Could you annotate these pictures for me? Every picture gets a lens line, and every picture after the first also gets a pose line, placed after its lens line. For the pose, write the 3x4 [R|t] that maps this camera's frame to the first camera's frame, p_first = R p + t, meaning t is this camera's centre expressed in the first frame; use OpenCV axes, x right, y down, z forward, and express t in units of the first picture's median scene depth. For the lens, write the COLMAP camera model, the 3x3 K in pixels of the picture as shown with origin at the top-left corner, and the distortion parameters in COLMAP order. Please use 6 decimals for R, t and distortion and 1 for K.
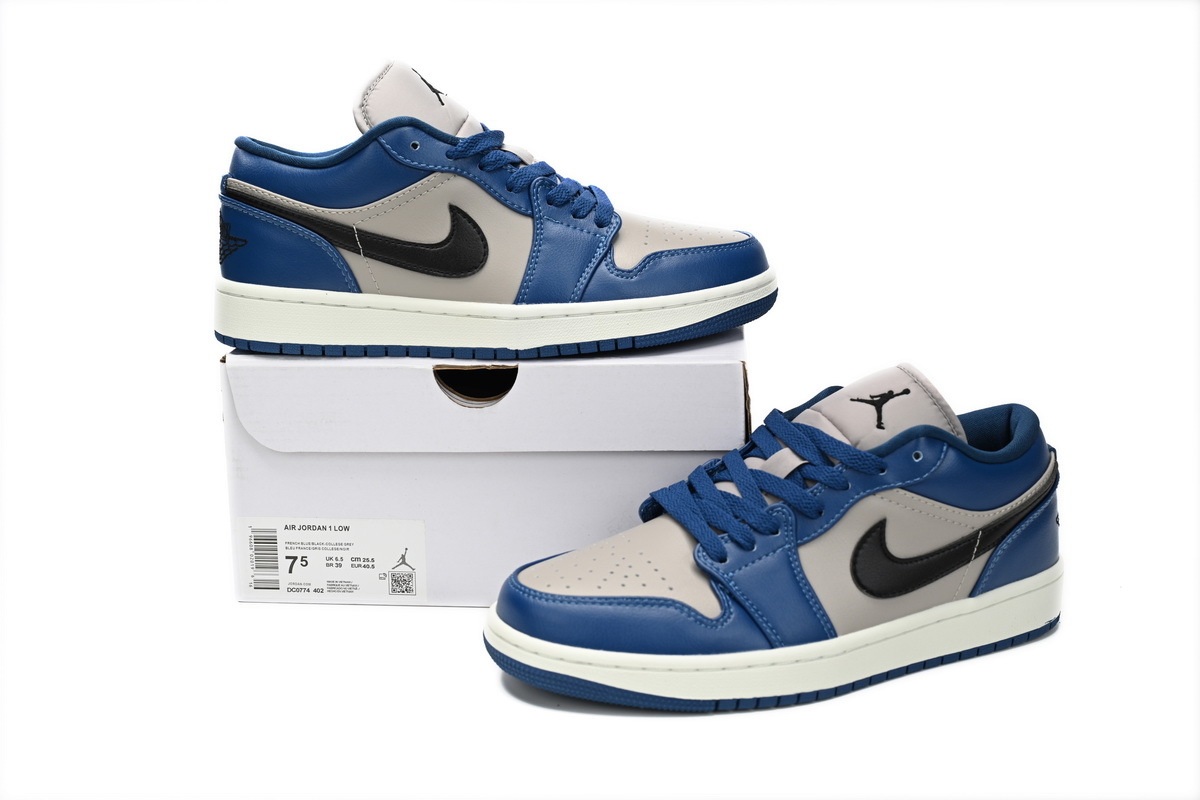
lens RADIAL K [[1495.8, 0, 592.6], [0, 1495.8, 397.7], [0, 0, 1]] dist [-0.126285, 0.000000]
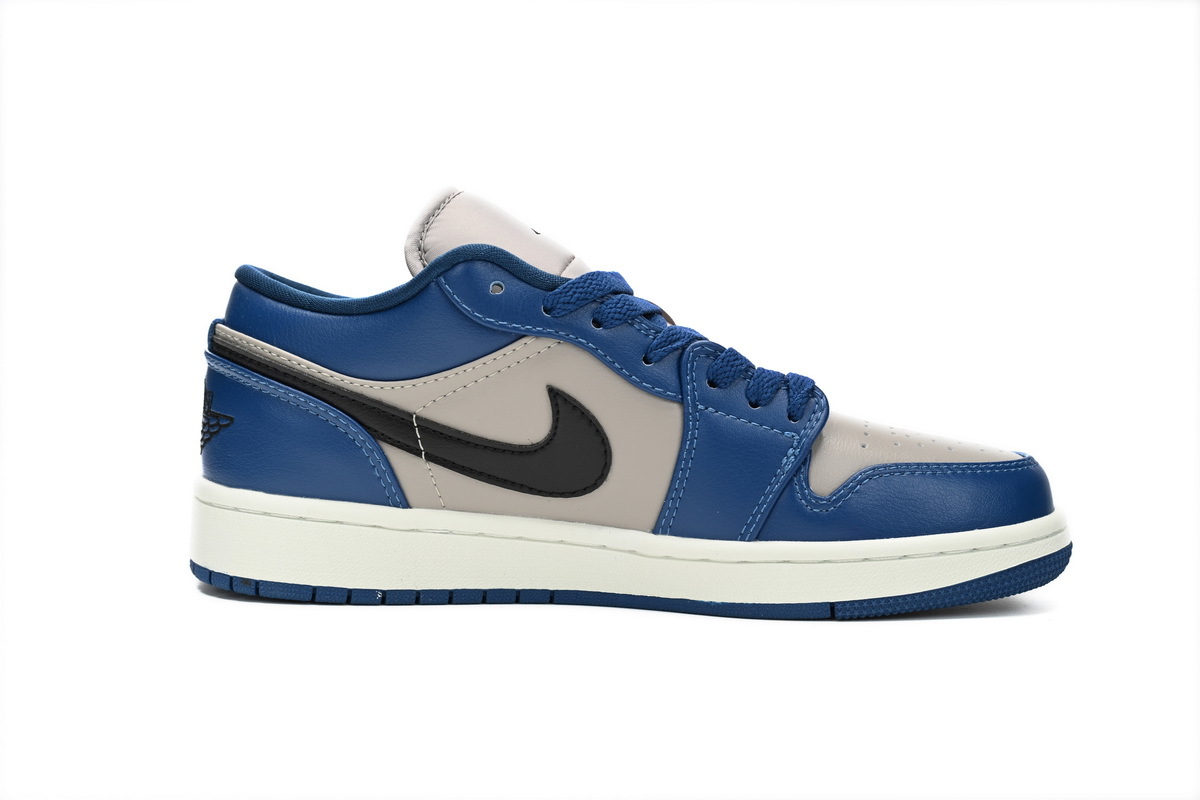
lens RADIAL K [[1536.8, 0, 590.9], [0, 1536.8, 409.3], [0, 0, 1]] dist [0.257365, 0.000000]
pose [[0.995658, 0.046182, -0.080823, -0.024505], [-0.058592, 0.985597, -0.158636, -0.011599], [0.072332, 0.162683, 0.984024, 0.331338]]
